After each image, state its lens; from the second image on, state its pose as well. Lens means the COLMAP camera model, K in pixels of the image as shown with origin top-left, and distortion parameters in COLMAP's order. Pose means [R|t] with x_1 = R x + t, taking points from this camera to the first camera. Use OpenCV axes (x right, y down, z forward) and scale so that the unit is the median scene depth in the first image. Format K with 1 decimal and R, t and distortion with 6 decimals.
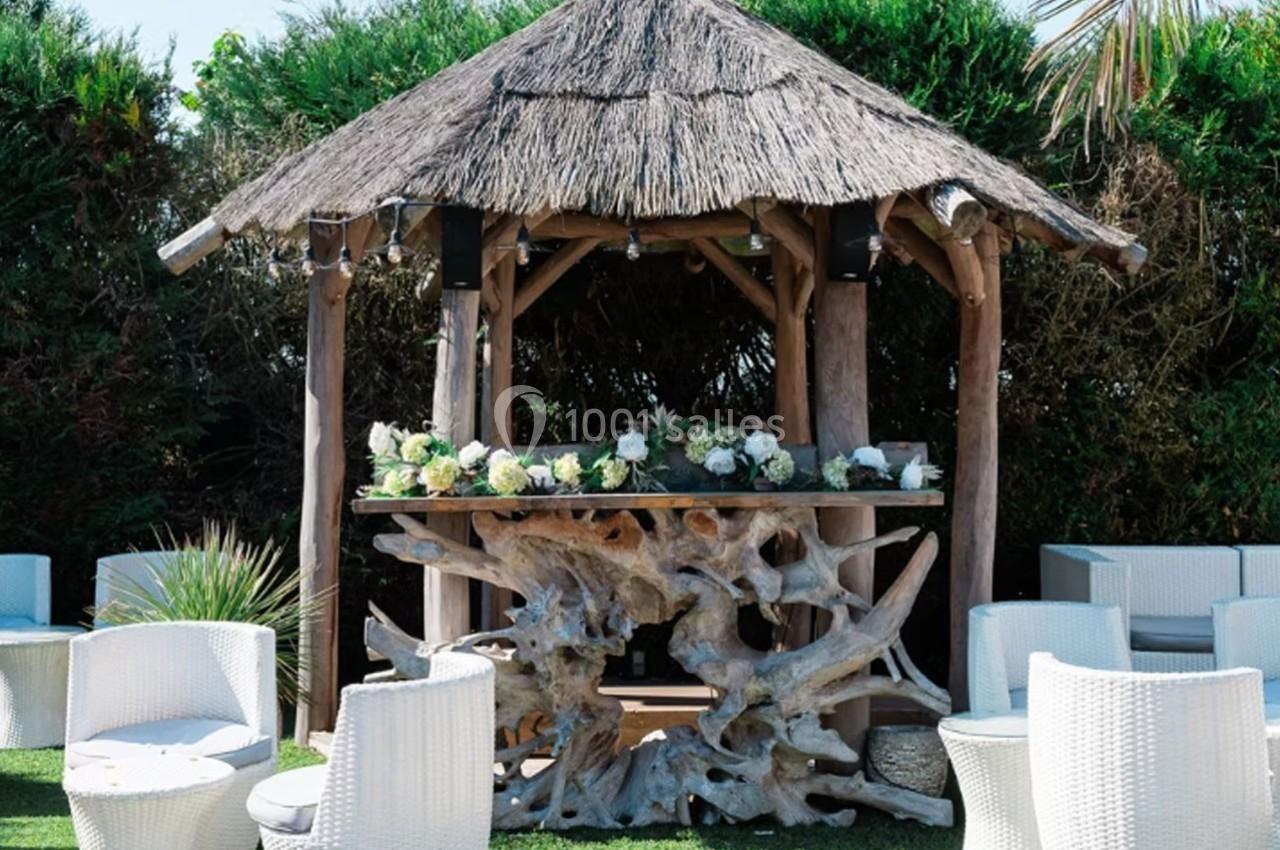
lens RADIAL K [[2285.4, 0, 640.0], [0, 2285.4, 425.0], [0, 0, 1]] dist [-0.040302, -0.018195]
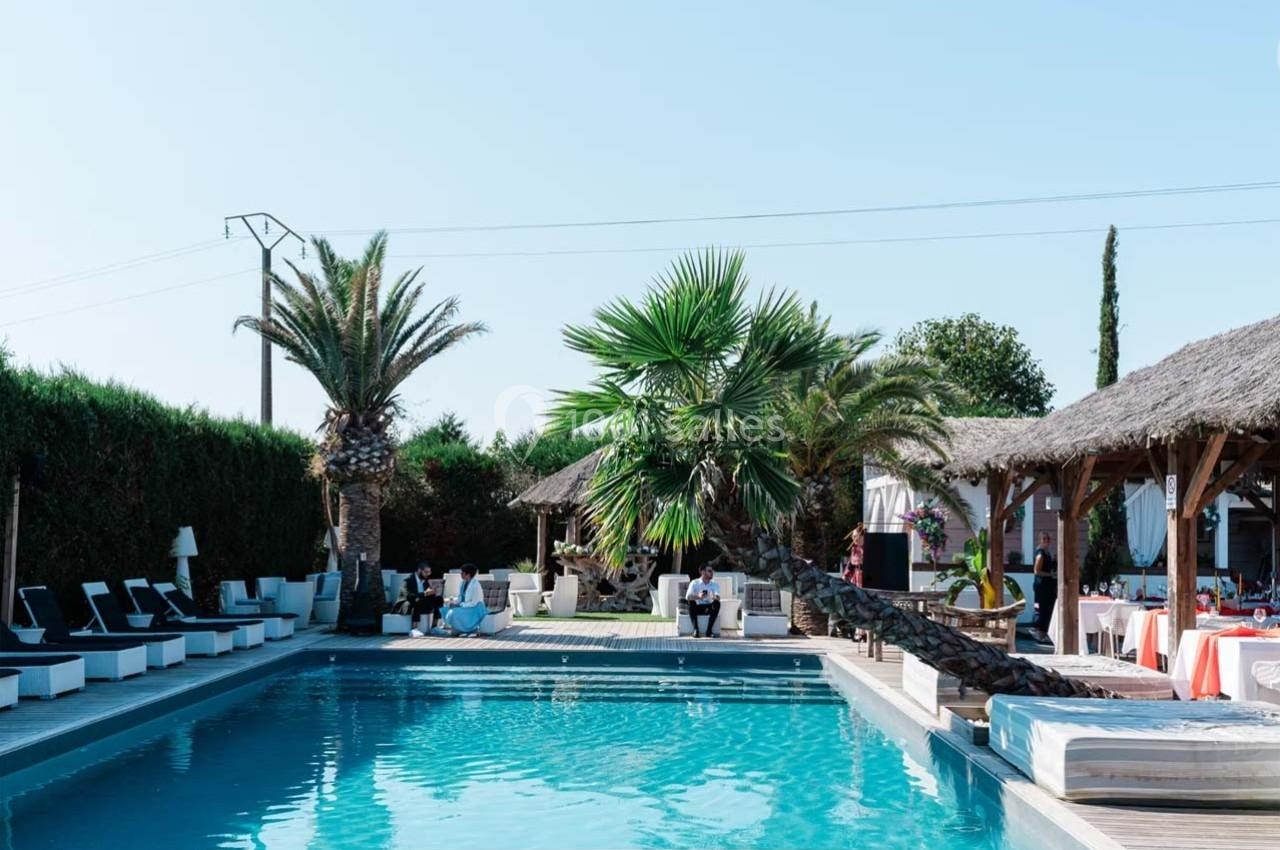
lens RADIAL K [[2285.4, 0, 640.0], [0, 2285.4, 425.0], [0, 0, 1]] dist [-0.040302, -0.018195]
pose [[0.999763, 0.010641, -0.018984, 0.189433], [-0.011614, 0.998585, -0.051888, 0.004676], [0.018405, 0.052097, 0.998472, -4.530560]]
